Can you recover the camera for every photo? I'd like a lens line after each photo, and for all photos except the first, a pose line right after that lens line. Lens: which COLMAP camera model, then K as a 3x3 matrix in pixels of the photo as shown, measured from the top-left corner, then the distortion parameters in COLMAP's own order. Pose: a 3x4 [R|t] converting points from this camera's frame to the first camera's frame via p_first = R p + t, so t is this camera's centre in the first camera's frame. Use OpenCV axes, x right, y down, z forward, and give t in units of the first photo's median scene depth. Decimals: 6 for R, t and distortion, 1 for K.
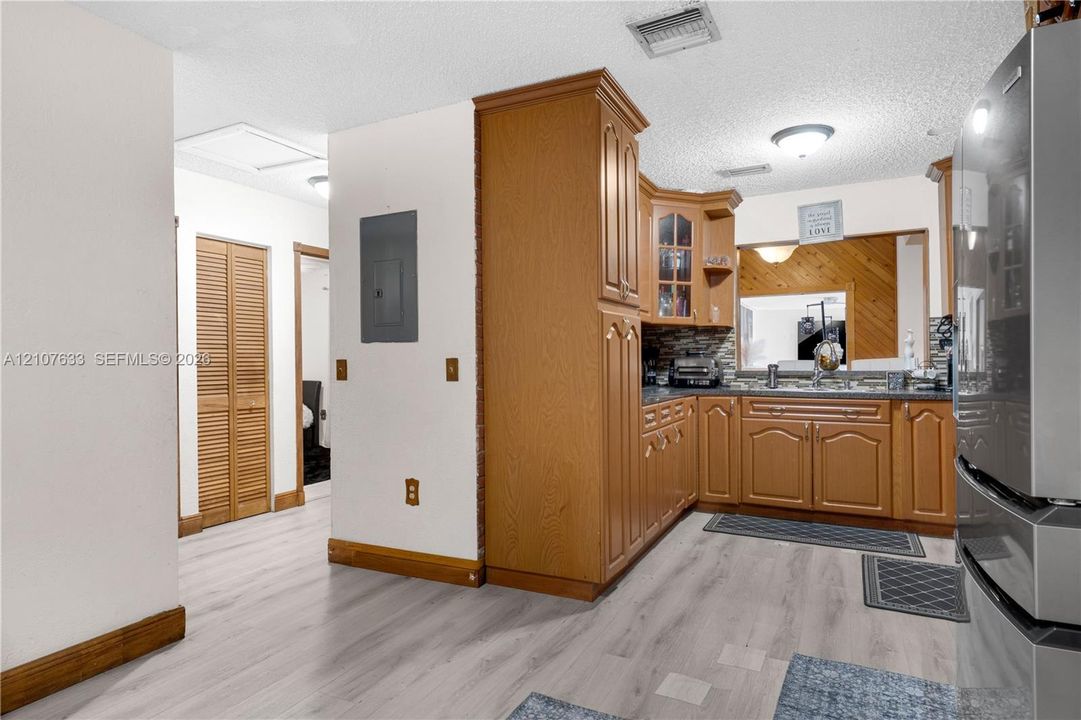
lens RADIAL K [[591.4, 0, 522.8], [0, 591.4, 357.8], [0, 0, 1]] dist [0.011039, 0.000970]
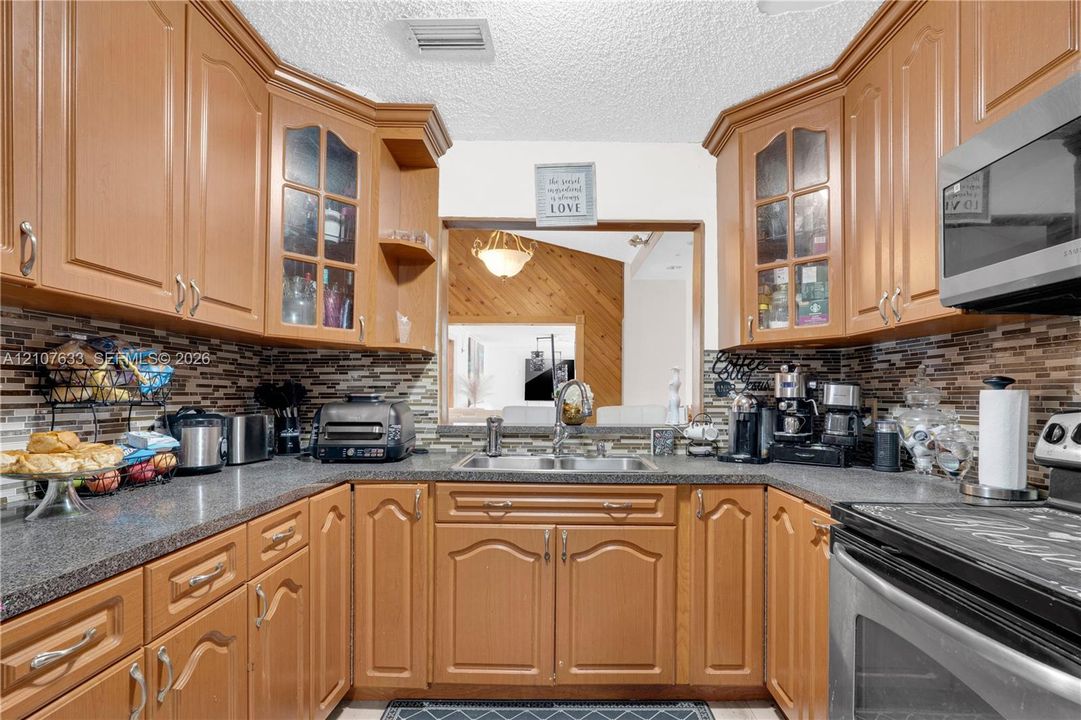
lens RADIAL K [[515.8, 0, 553.1], [0, 515.8, 396.3], [0, 0, 1]] dist [-0.005717, 0.002304]
pose [[0.880913, 0.008117, 0.473208, 0.238661], [-0.014779, 0.999837, 0.010360, -0.016991], [-0.473047, -0.016120, 0.880890, 0.538006]]
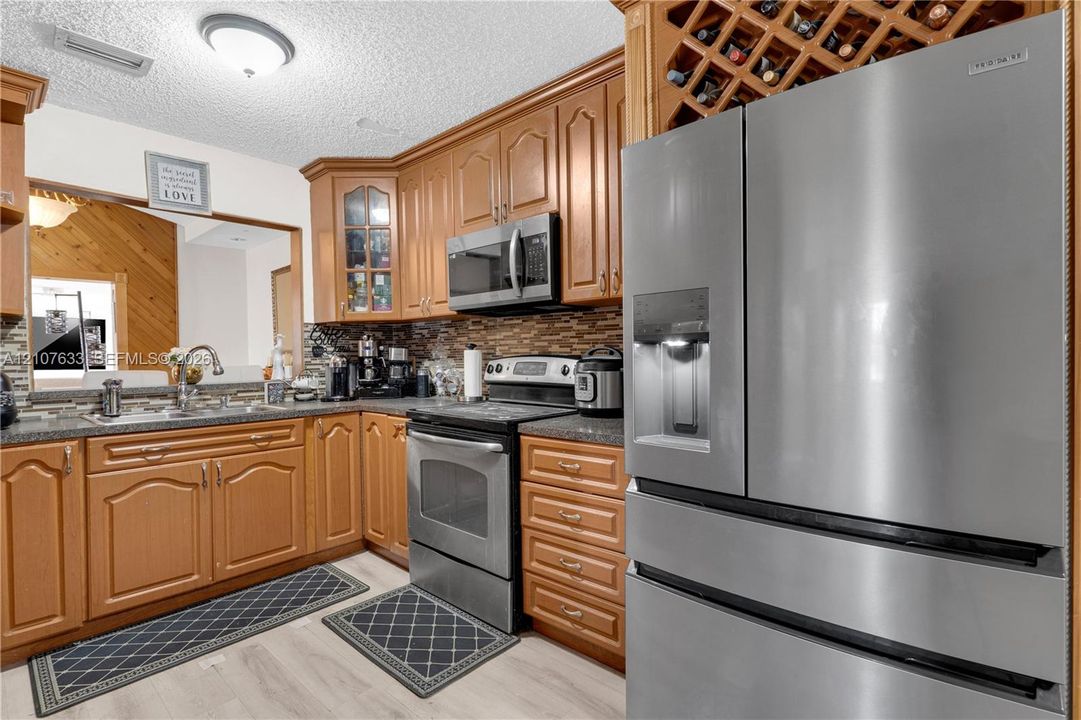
lens RADIAL K [[515.8, 0, 535.9], [0, 515.8, 359.0], [0, 0, 1]] dist [-0.005717, 0.002304]
pose [[0.237013, -0.006850, 0.971482, -0.016824], [0.004193, 0.999973, 0.006028, -0.013737], [-0.971497, 0.002645, 0.237035, 0.440496]]
